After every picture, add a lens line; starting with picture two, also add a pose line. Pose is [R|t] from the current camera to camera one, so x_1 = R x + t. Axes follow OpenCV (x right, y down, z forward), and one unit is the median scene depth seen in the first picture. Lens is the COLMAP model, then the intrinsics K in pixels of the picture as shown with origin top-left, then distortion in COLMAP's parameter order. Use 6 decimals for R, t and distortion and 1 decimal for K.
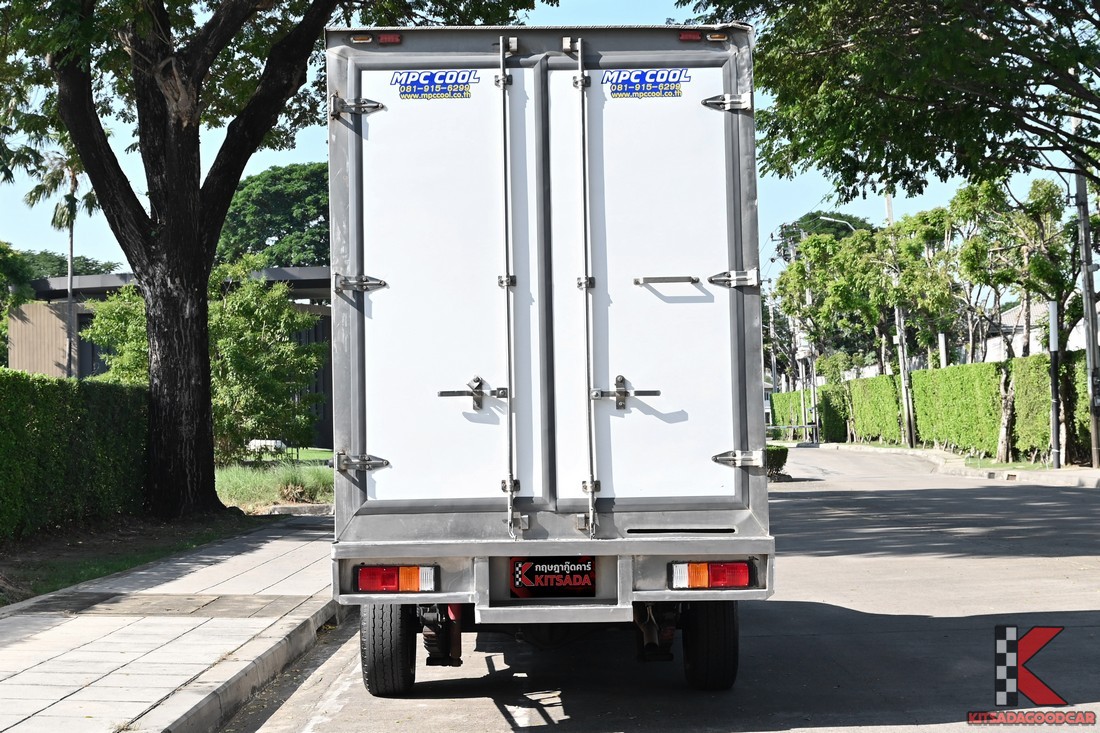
lens RADIAL K [[1742.0, 0, 549.9], [0, 1742.0, 360.9], [0, 0, 1]] dist [-0.022380, 0.000000]
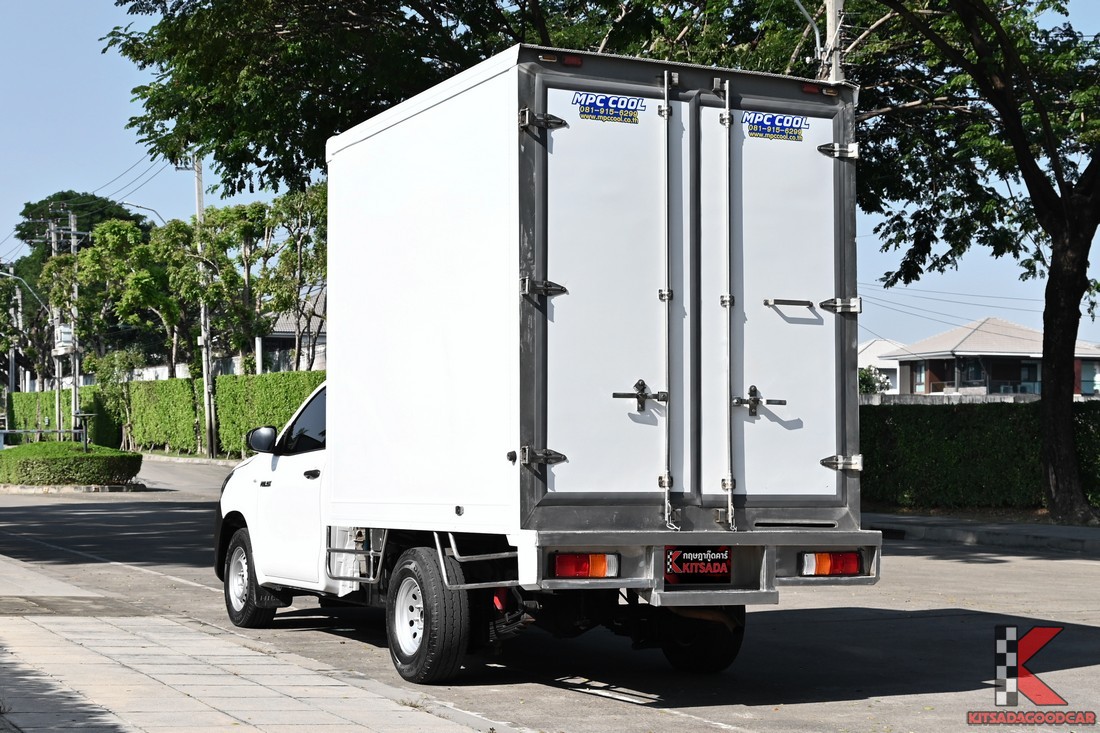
lens RADIAL K [[1924.2, 0, 549.6], [0, 1924.2, 371.9], [0, 0, 1]] dist [0.000836, 0.000000]
pose [[0.905977, 0.047047, 0.420705, -0.593055], [-0.049029, 0.998779, -0.006109, 0.013384], [-0.420478, -0.015093, 0.907177, -0.067482]]
